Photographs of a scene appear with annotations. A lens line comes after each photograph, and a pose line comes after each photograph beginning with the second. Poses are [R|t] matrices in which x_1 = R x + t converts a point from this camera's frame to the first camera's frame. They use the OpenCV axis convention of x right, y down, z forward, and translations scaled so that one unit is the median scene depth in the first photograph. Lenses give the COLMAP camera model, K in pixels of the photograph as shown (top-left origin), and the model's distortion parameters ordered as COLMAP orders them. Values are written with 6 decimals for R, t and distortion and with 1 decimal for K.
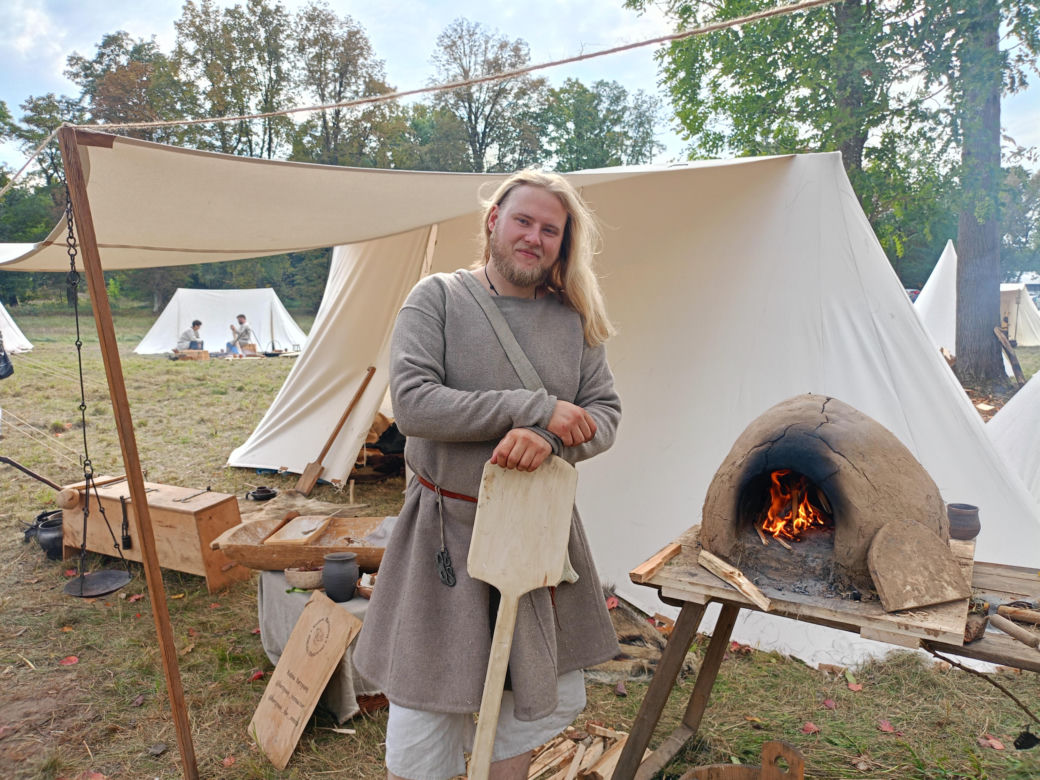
lens RADIAL K [[763.0, 0, 518.1], [0, 763.0, 386.3], [0, 0, 1]] dist [0.027577, -0.025587]
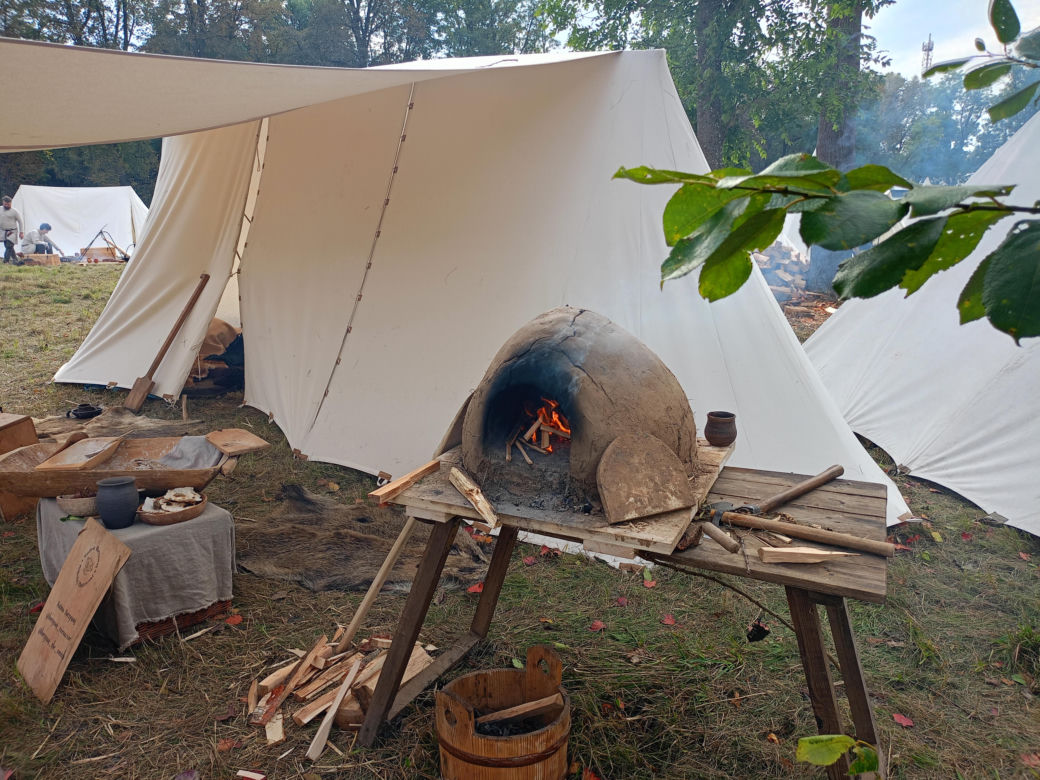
lens RADIAL K [[763.0, 0, 518.1], [0, 763.0, 386.3], [0, 0, 1]] dist [0.027577, -0.025587]
pose [[0.991520, -0.020791, 0.128278, 0.127900], [0.004871, 0.992371, 0.123188, -0.005089], [-0.129861, -0.121519, 0.984058, 0.027555]]
